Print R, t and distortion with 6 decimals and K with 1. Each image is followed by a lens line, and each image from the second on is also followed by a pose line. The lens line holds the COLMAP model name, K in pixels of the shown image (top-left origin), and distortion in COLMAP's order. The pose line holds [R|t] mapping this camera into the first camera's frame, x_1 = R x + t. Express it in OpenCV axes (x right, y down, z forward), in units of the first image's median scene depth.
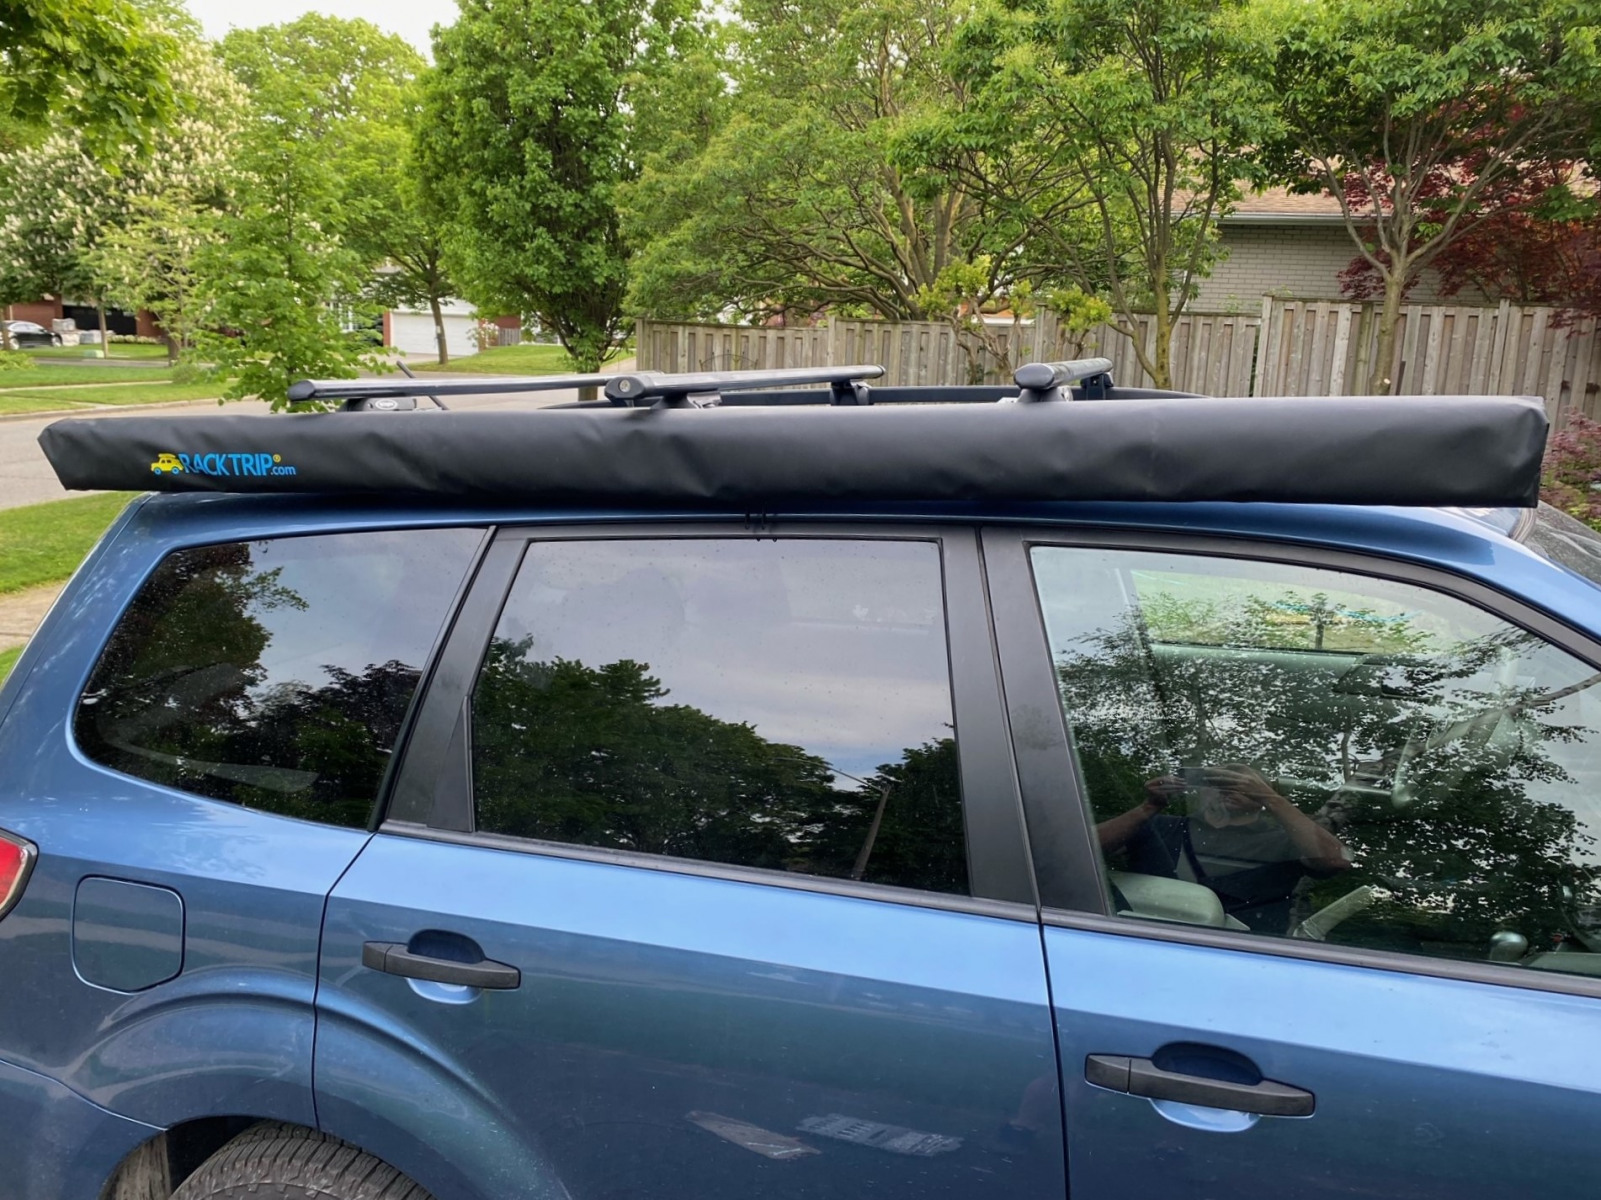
lens RADIAL K [[1258.3, 0, 798.3], [0, 1258.3, 586.9], [0, 0, 1]] dist [0.012214, -0.004873]
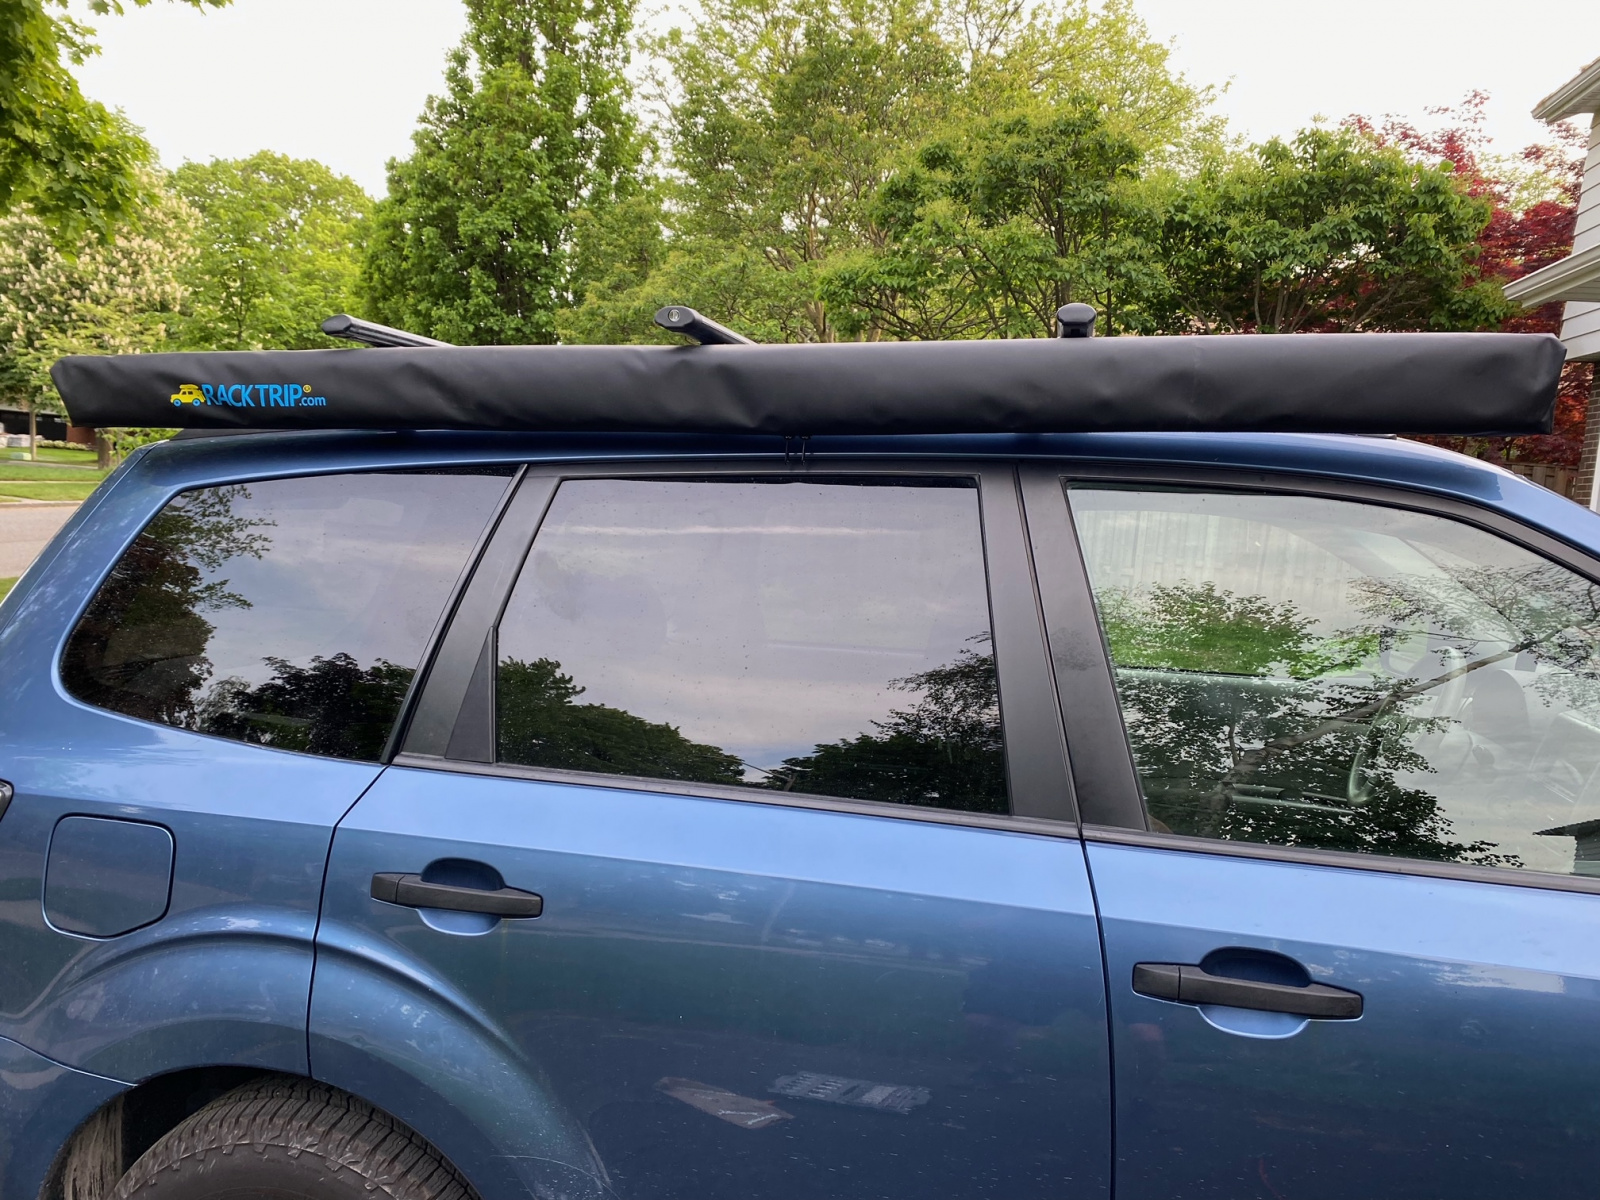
lens RADIAL K [[1185.2, 0, 807.2], [0, 1185.2, 595.9], [0, 0, 1]] dist [0.023082, -0.021391]
pose [[0.995801, 0.035503, 0.084378, -0.015273], [-0.027085, 0.994729, -0.098893, 0.023370], [-0.087444, 0.096192, 0.991514, 0.007992]]
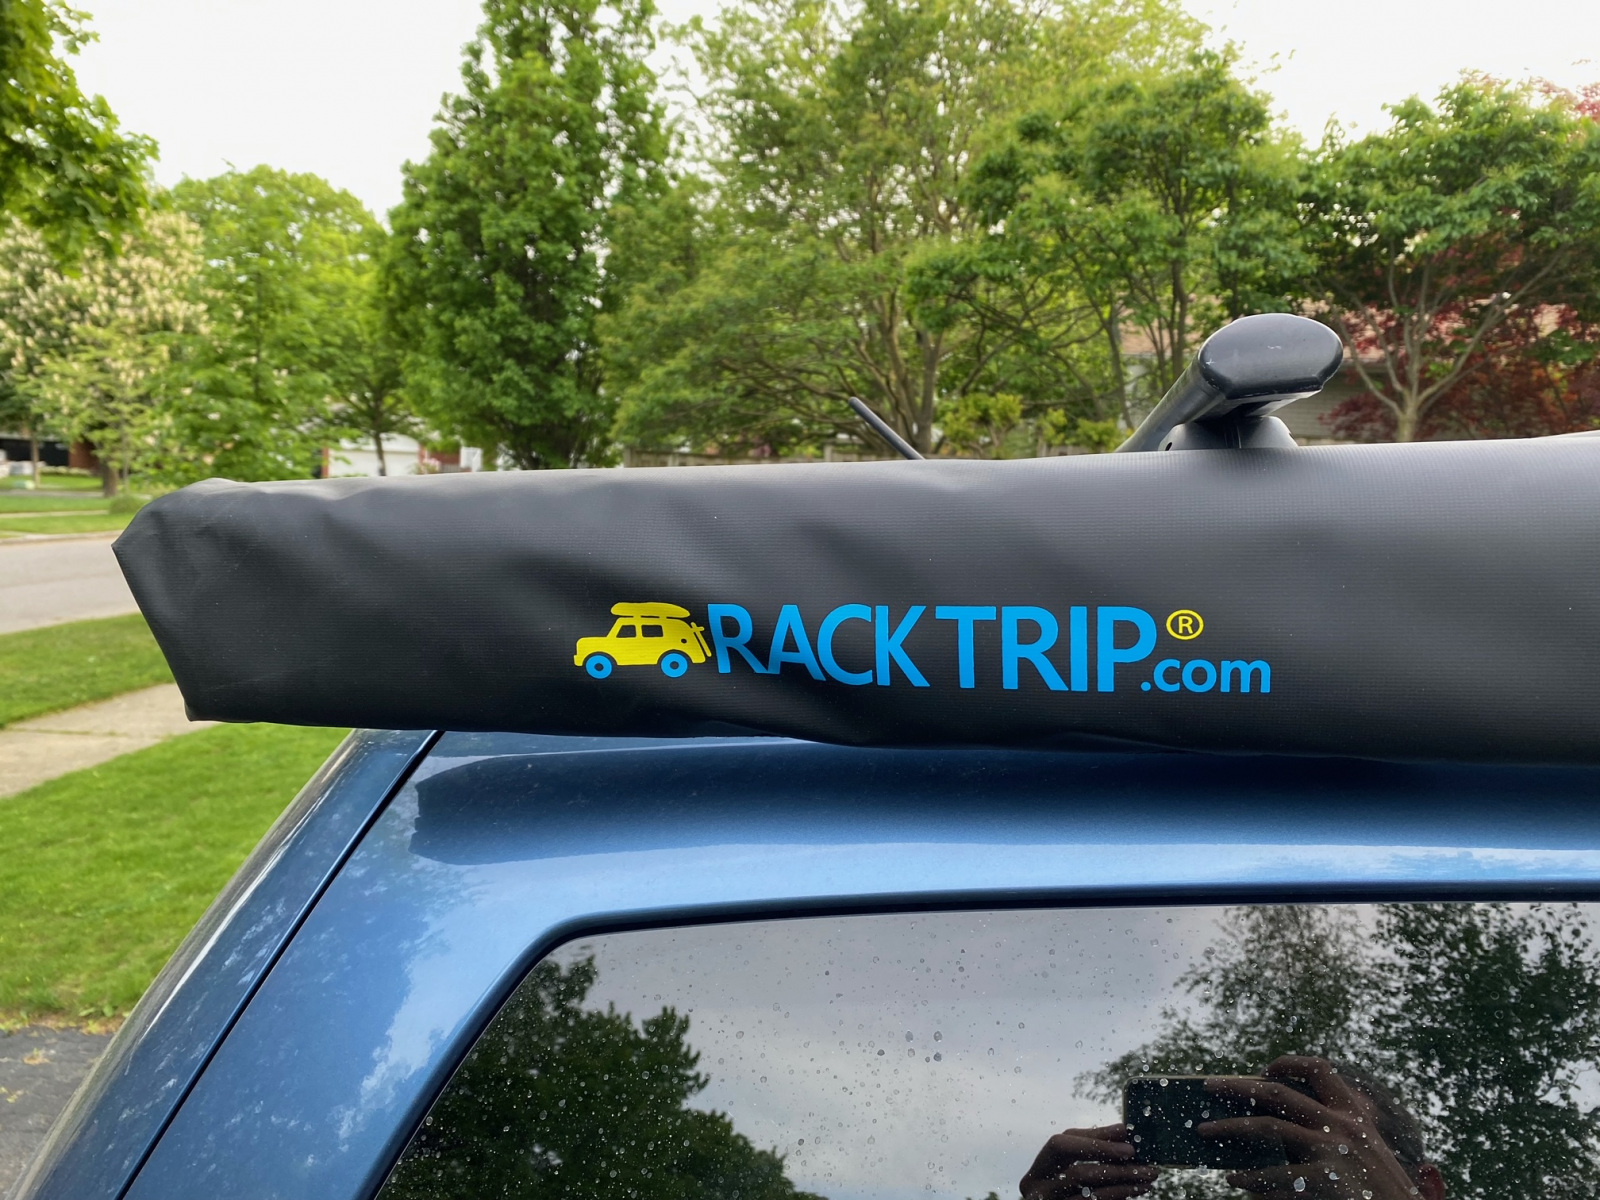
lens RADIAL K [[1185.2, 0, 798.6], [0, 1185.2, 596.1], [0, 0, 1]] dist [0.023082, -0.021391]
pose [[0.997137, 0.004586, 0.075478, -0.082341], [0.002829, 0.995198, -0.097841, -0.013891], [-0.075564, 0.097775, 0.992336, 0.126873]]
